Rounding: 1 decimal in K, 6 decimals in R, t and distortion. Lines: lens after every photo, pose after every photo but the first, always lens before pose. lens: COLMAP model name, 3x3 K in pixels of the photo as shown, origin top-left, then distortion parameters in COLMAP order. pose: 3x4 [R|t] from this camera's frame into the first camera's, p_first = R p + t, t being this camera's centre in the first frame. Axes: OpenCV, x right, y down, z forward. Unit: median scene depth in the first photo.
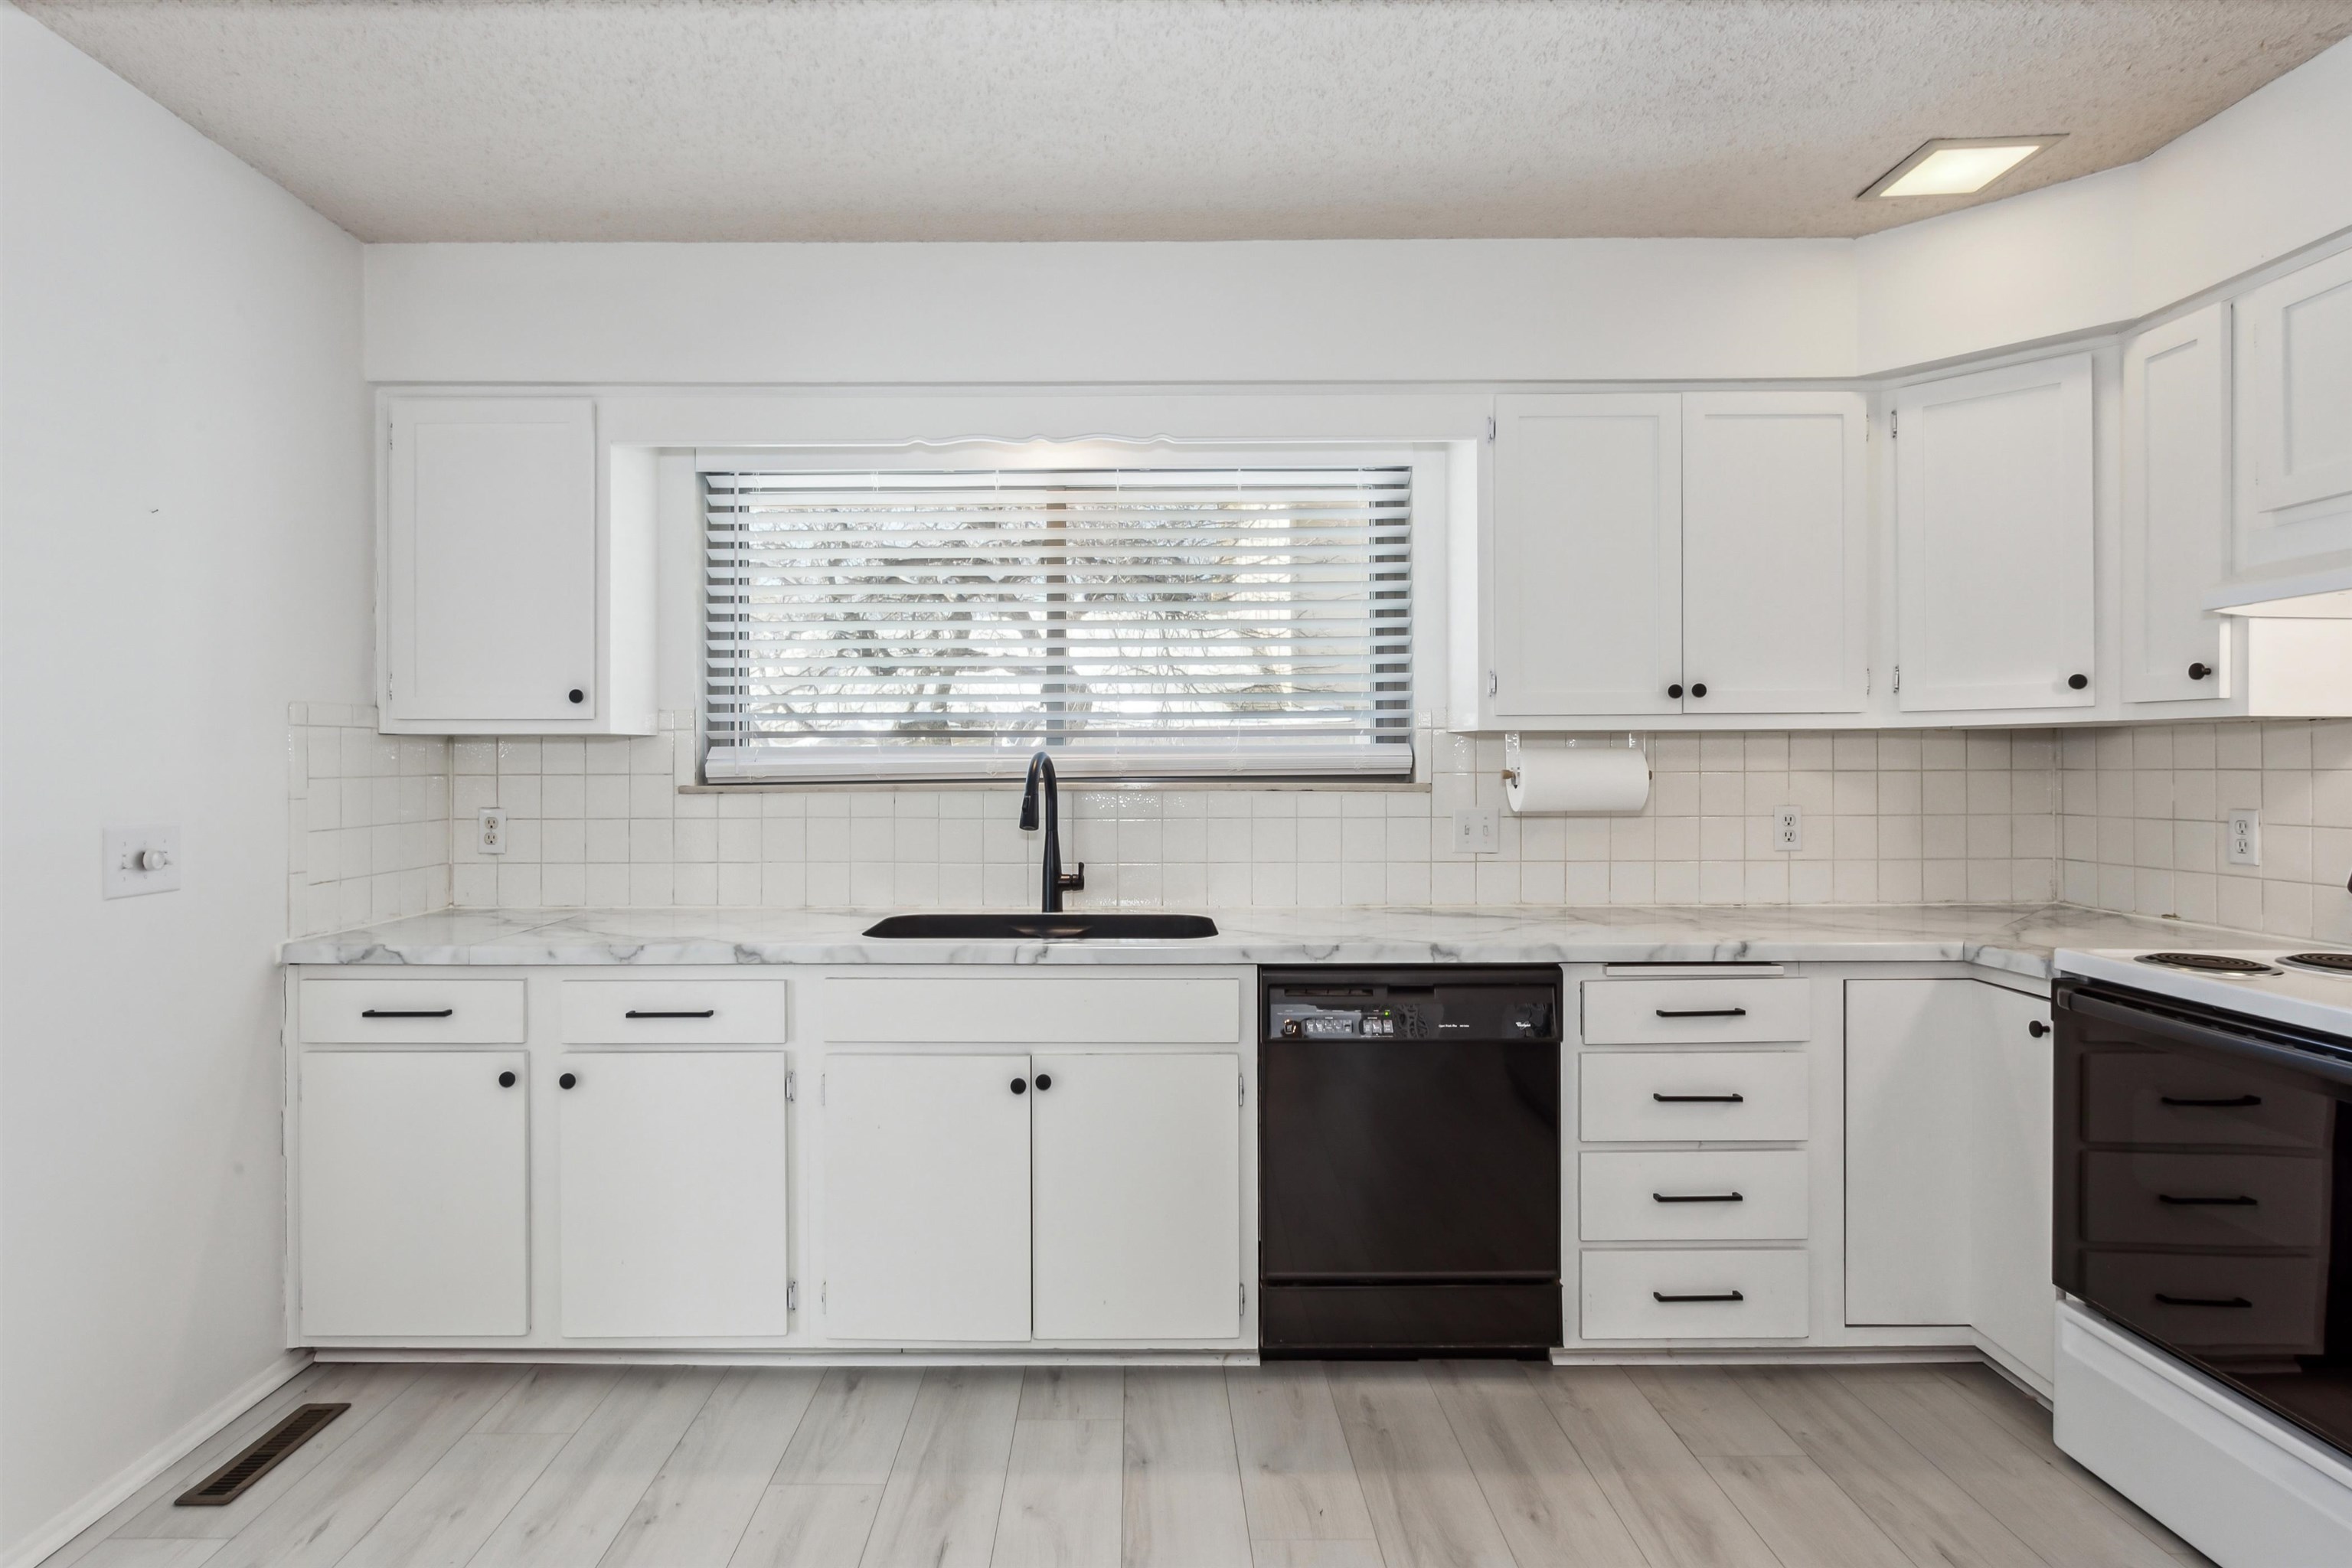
lens RADIAL K [[1266.2, 0, 1144.0], [0, 1266.2, 760.1], [0, 0, 1]] dist [-0.005056, 0.000600]
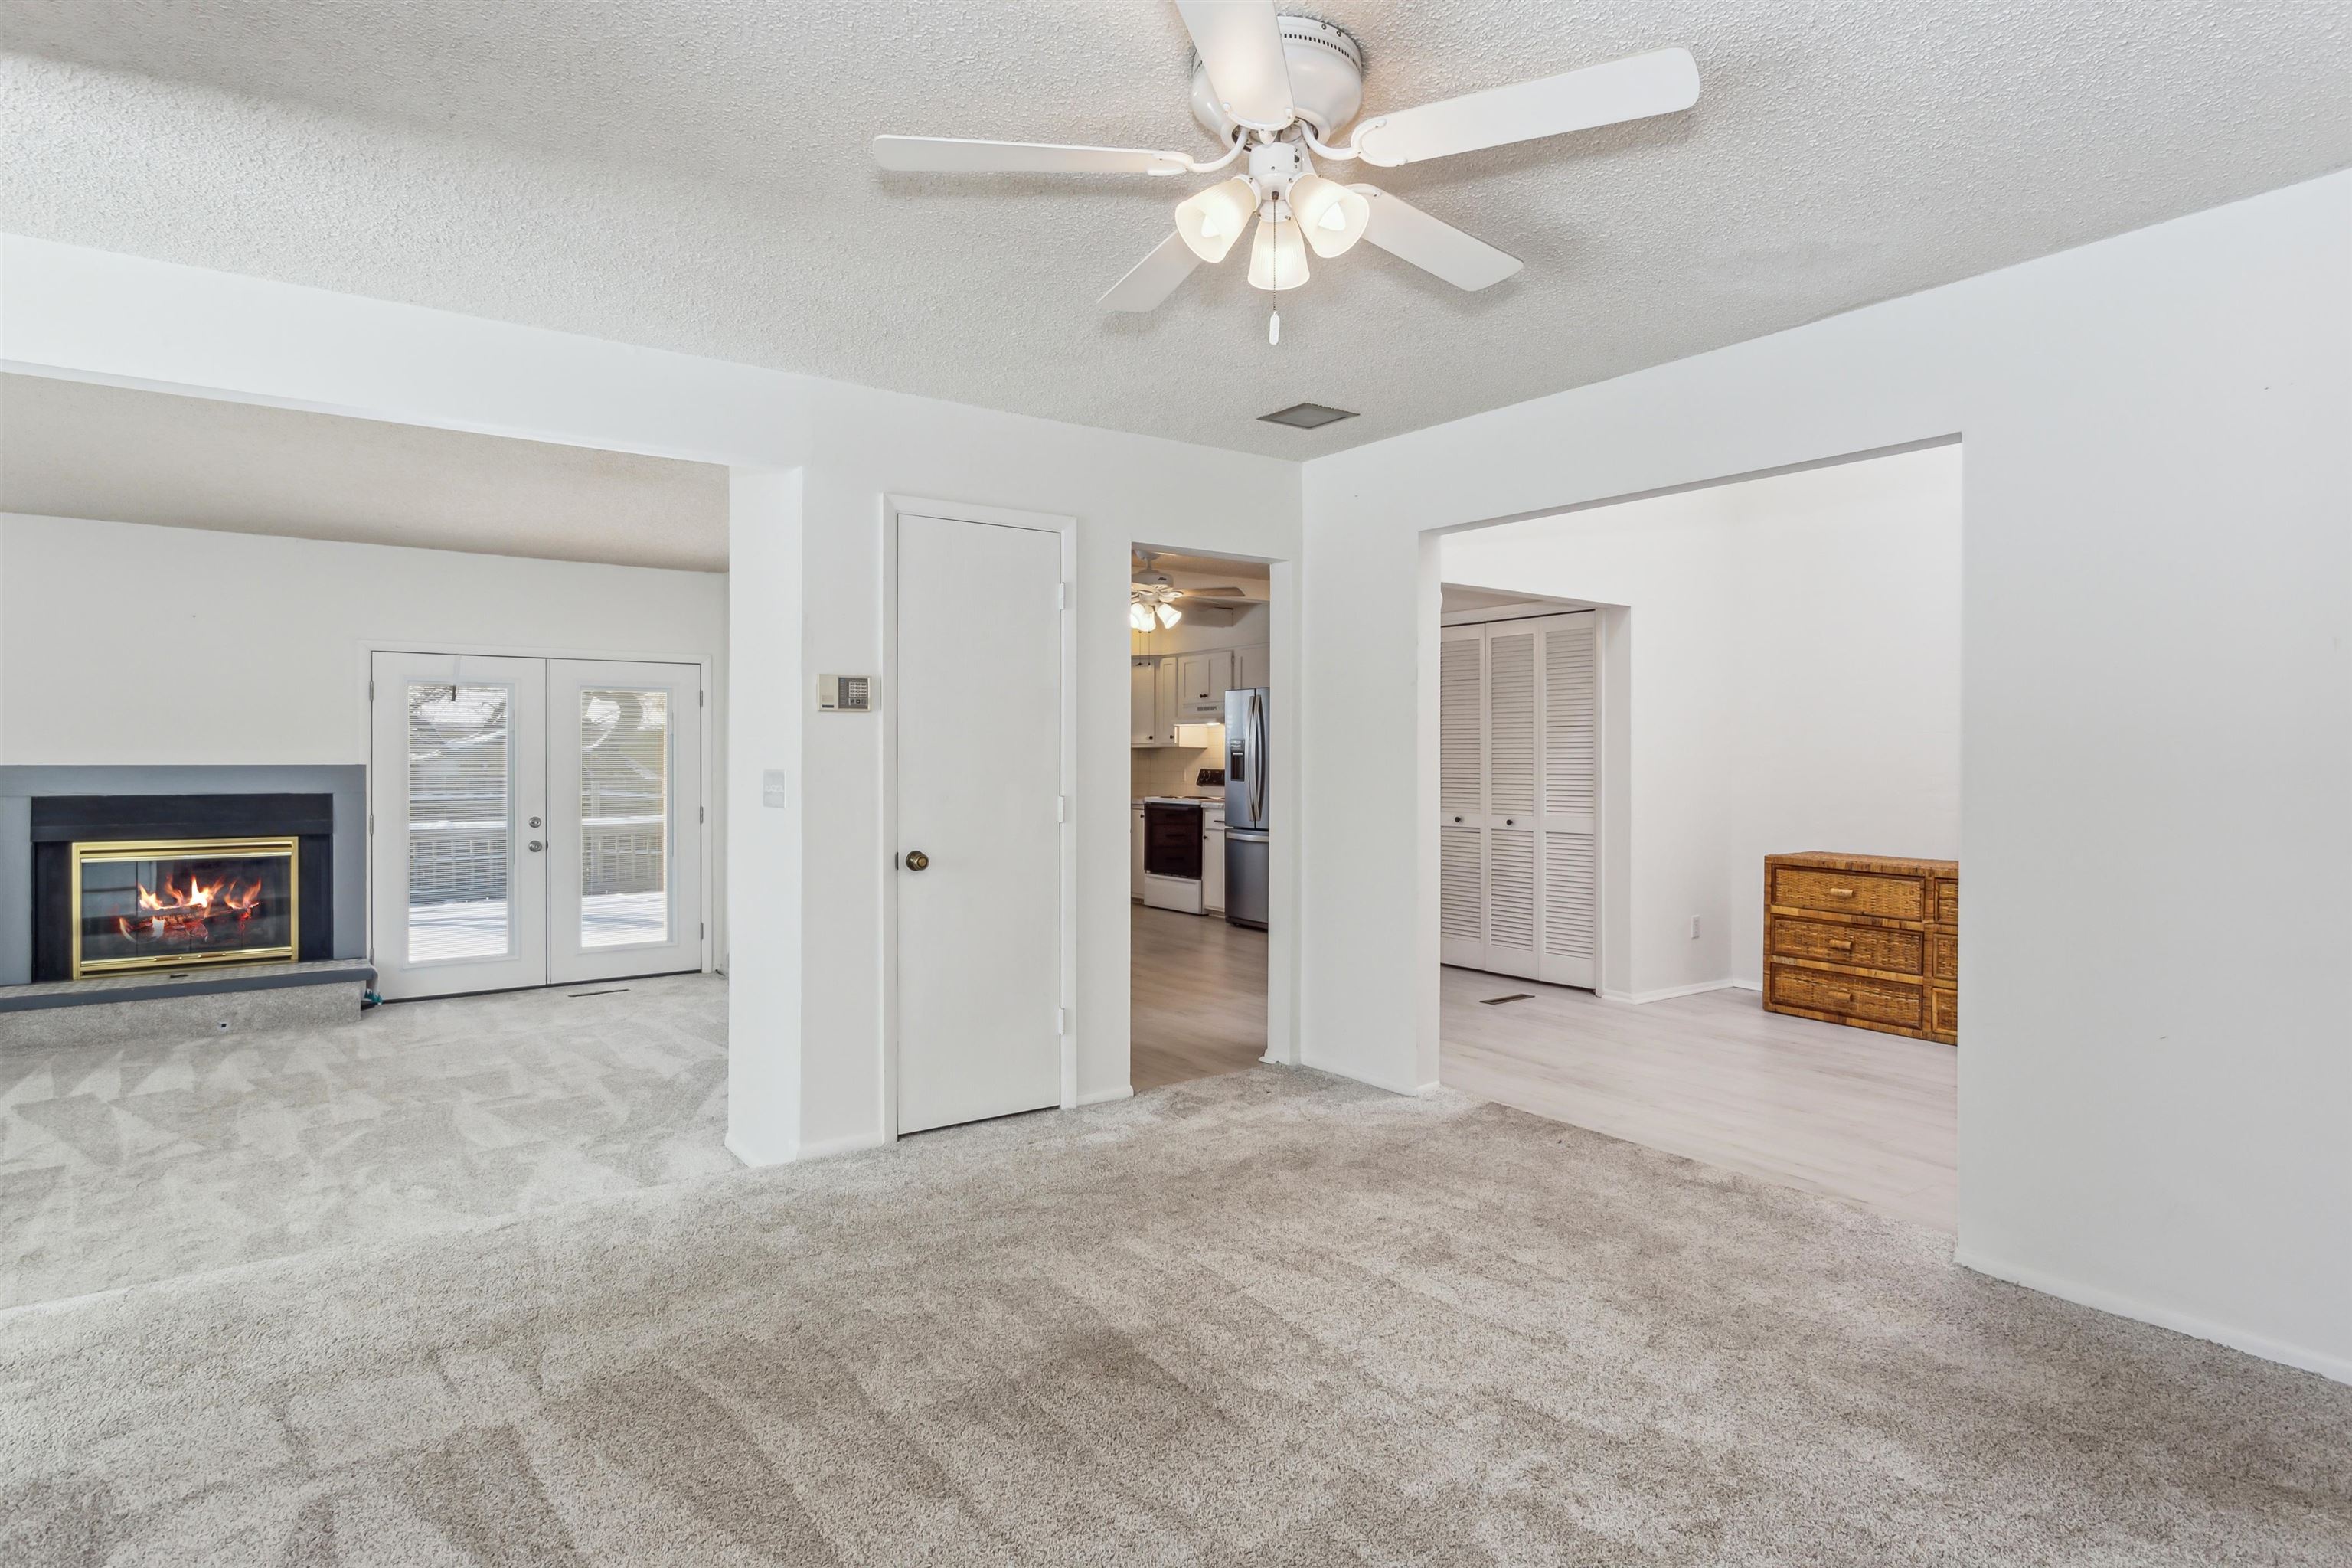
lens RADIAL K [[1266.2, 0, 1144.0], [0, 1266.2, 760.1], [0, 0, 1]] dist [-0.005056, 0.000600]
pose [[0.830027, 0.001152, 0.557723, -1.645934], [-0.003372, 0.999990, 0.002953, 0.000589], [-0.557714, -0.004332, 0.830022, -2.507786]]
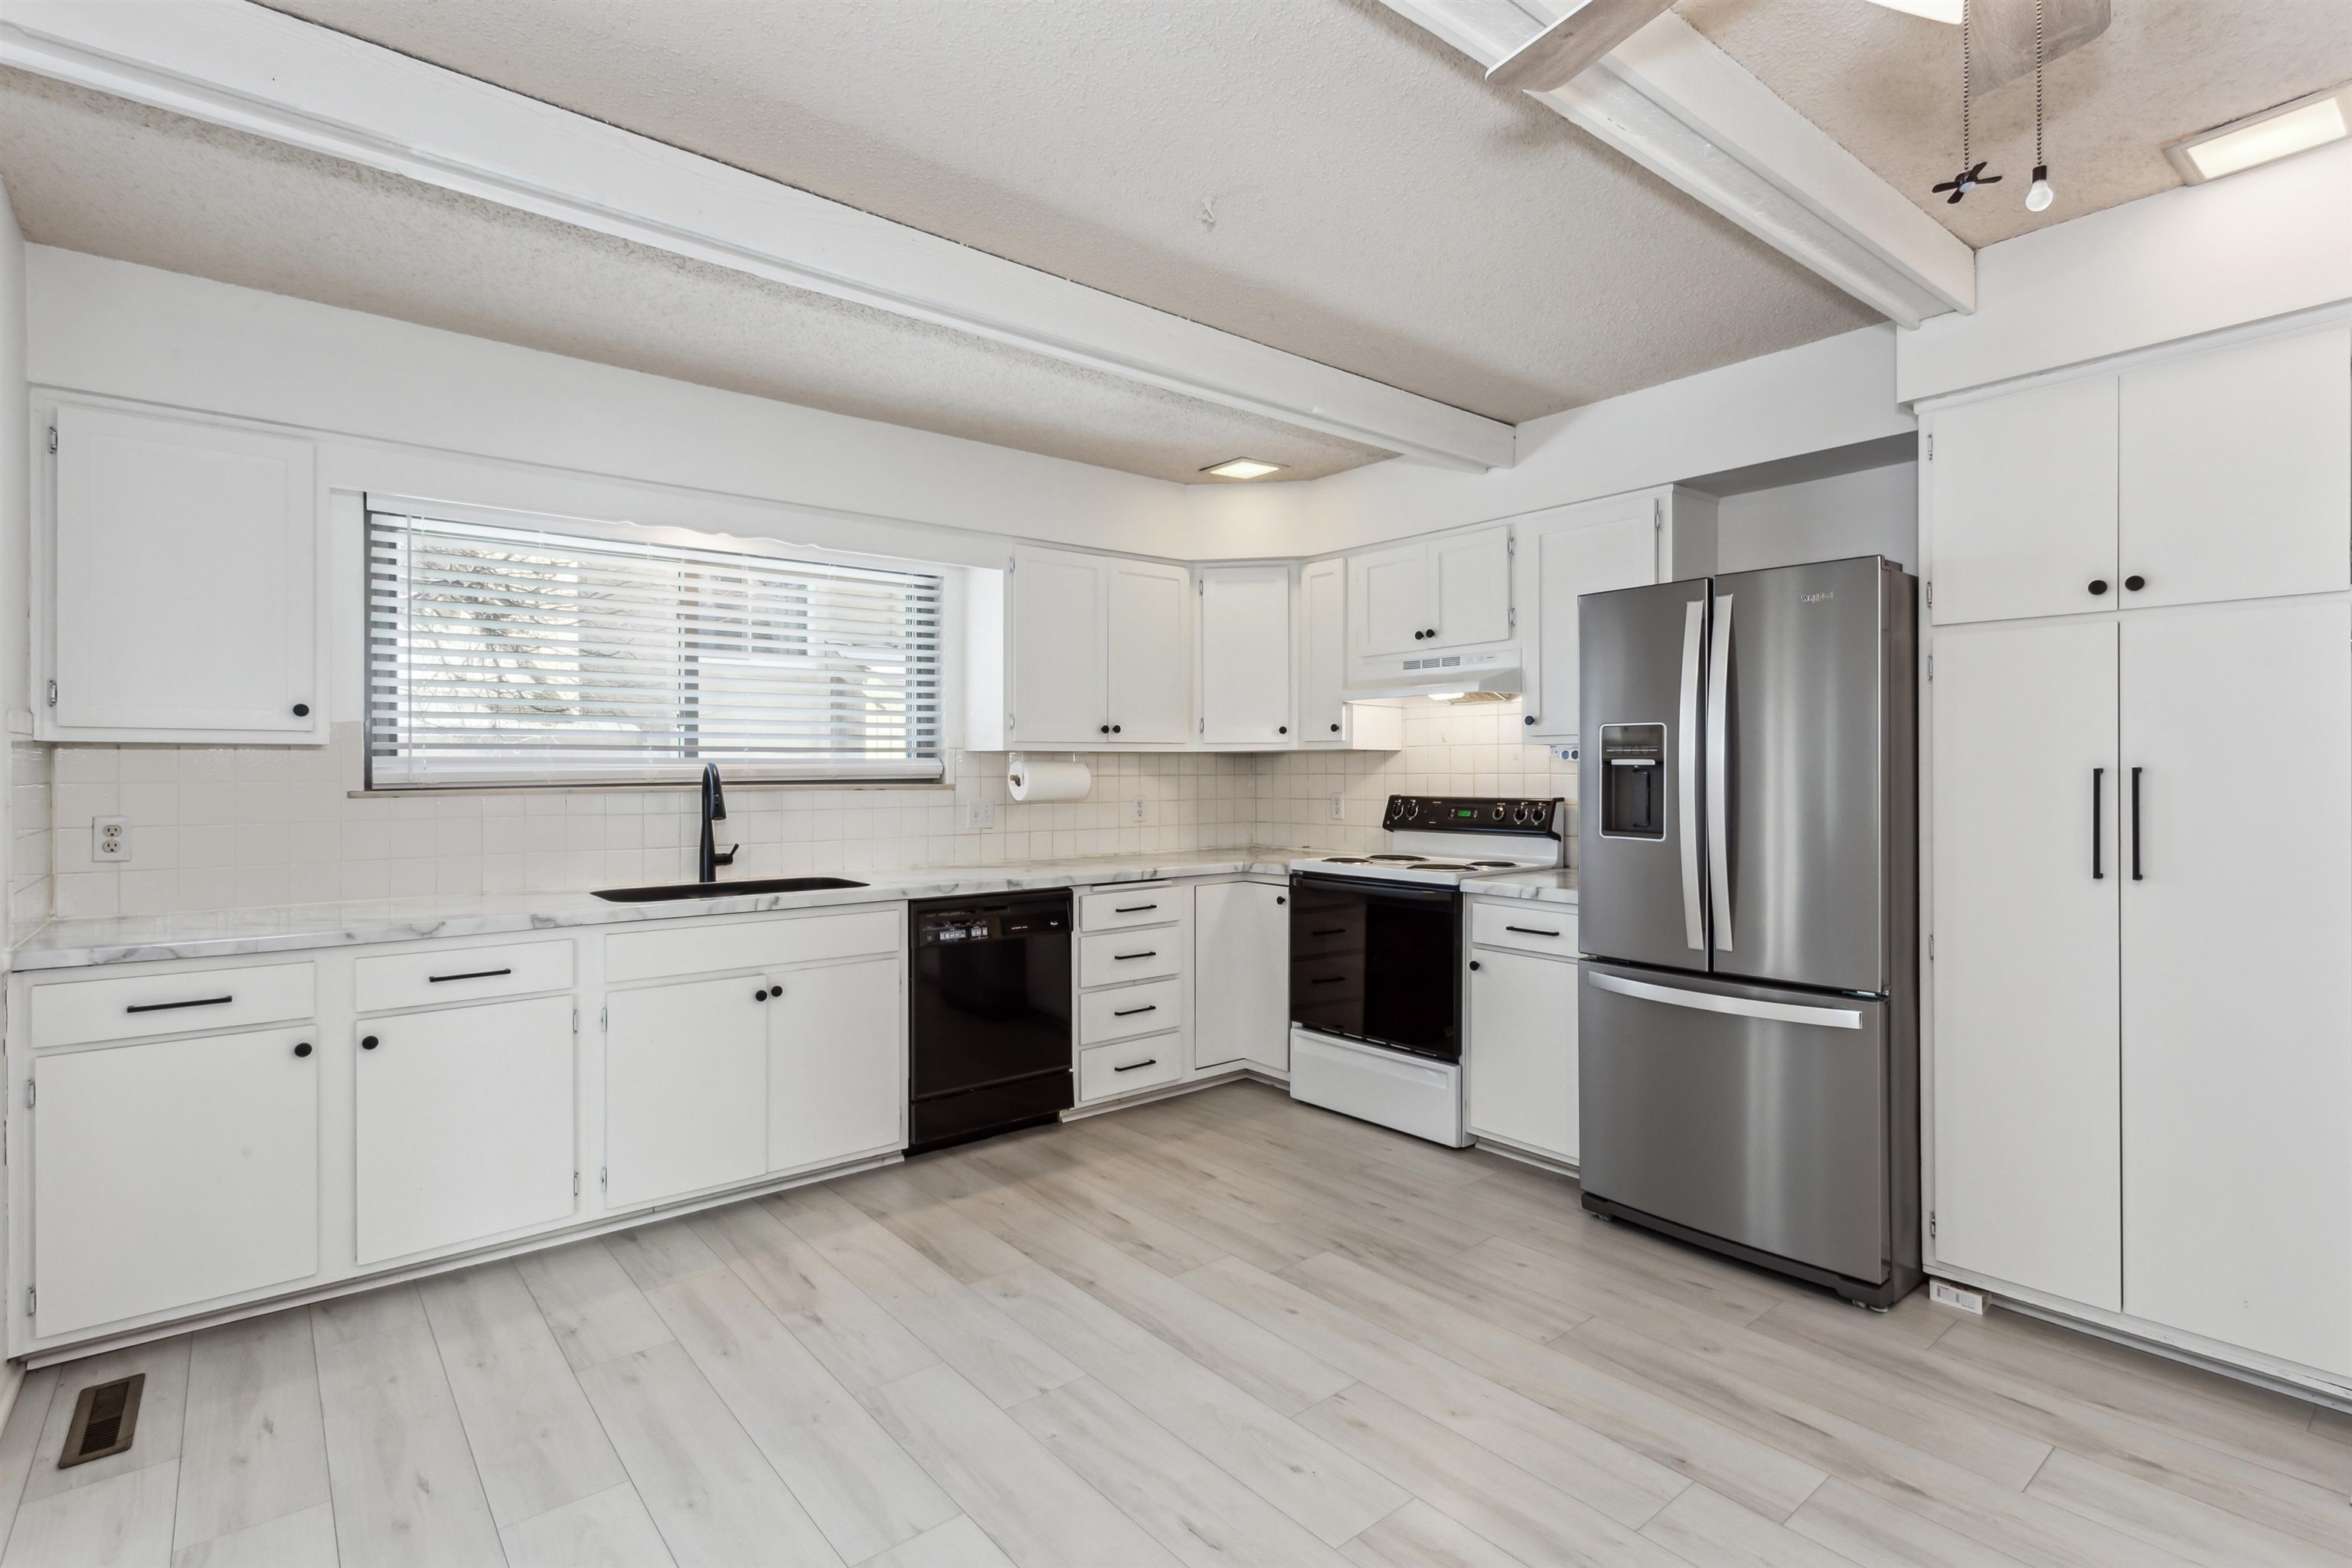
lens RADIAL K [[1127.3, 0, 1176.9], [0, 1127.3, 770.1], [0, 0, 1]] dist [0.000494, 0.001124]
pose [[0.769411, 0.000539, 0.638754, -0.538181], [-0.000639, 1.000000, -0.000074, 0.001588], [-0.638754, -0.000351, 0.769411, -0.274814]]
